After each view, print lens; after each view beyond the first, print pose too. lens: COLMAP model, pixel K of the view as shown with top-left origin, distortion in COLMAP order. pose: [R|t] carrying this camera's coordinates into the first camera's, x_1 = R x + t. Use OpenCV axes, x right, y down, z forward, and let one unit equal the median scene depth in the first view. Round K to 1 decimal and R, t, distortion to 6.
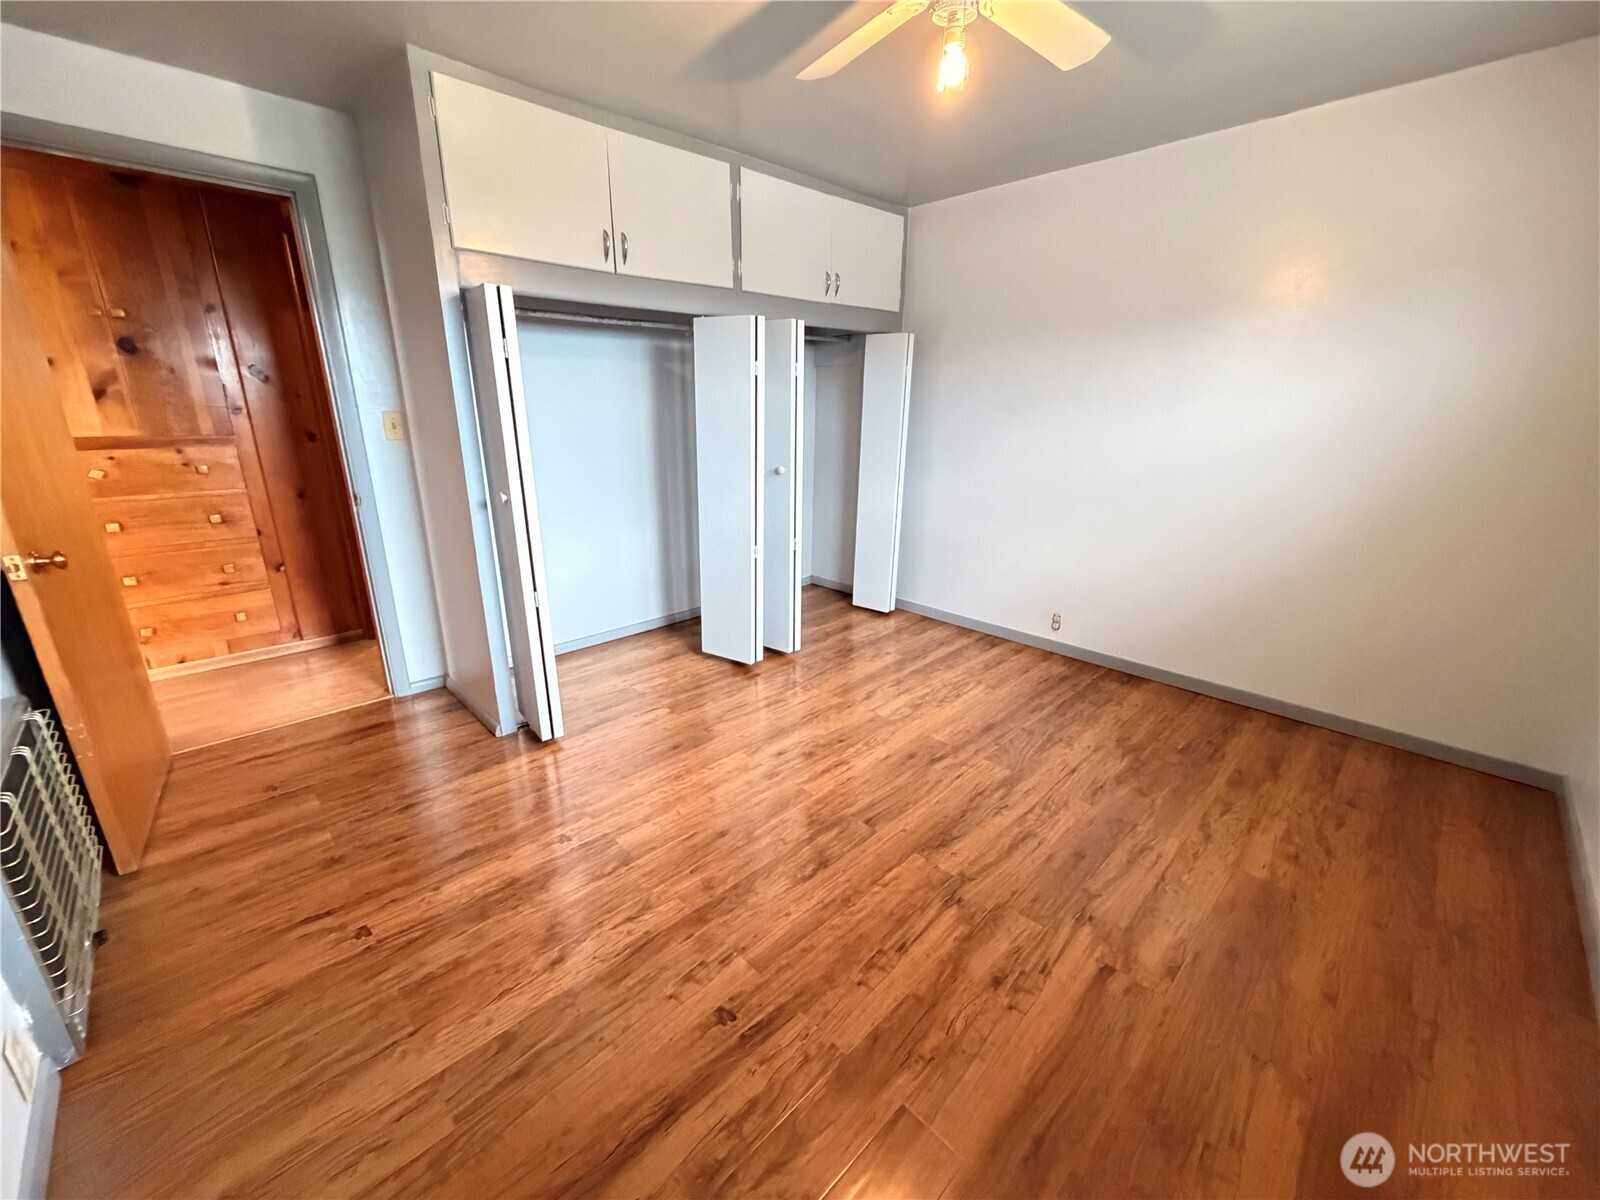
lens RADIAL K [[636.8, 0, 793.3], [0, 636.8, 599.7], [0, 0, 1]] dist [0.000549, -0.000142]
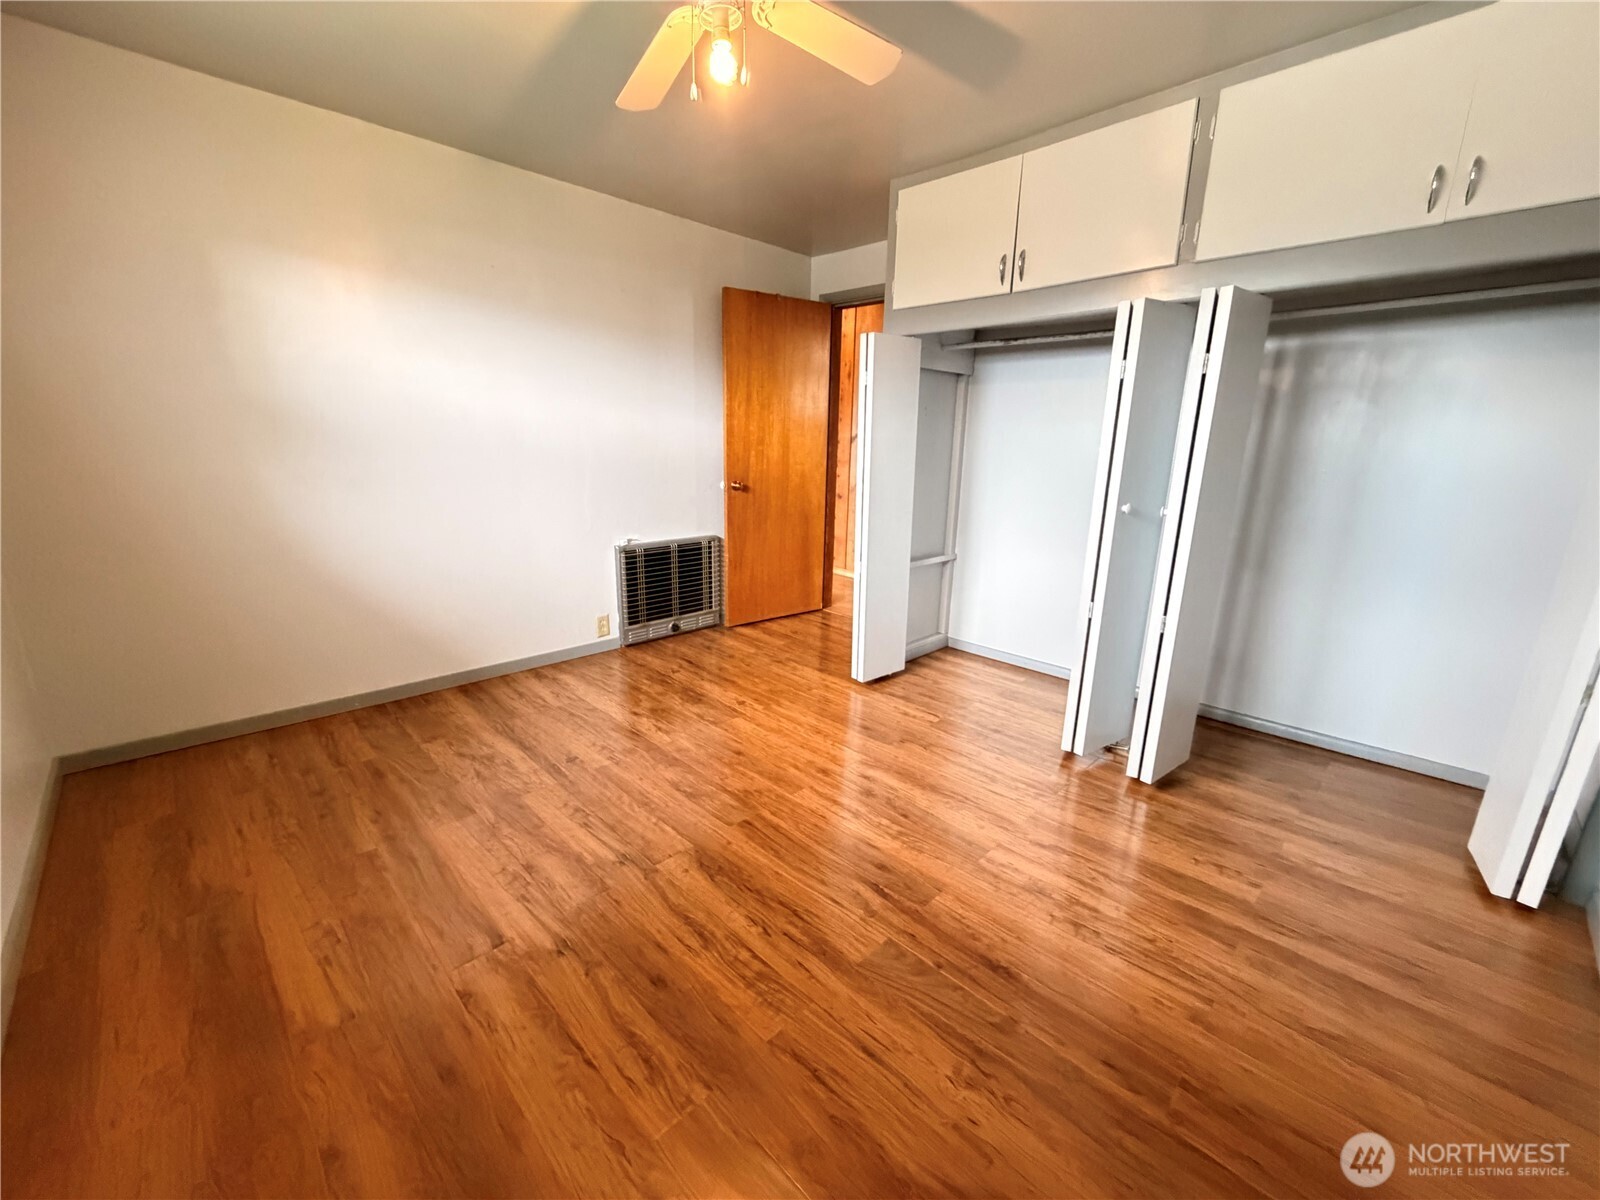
lens RADIAL K [[636.8, 0, 793.3], [0, 636.8, 599.7], [0, 0, 1]] dist [0.000549, -0.000142]
pose [[0.011265, 0.240437, -0.970599, 0.851243], [-0.319898, 0.920514, 0.224317, -0.182026], [0.947385, 0.307966, 0.087285, 0.753894]]
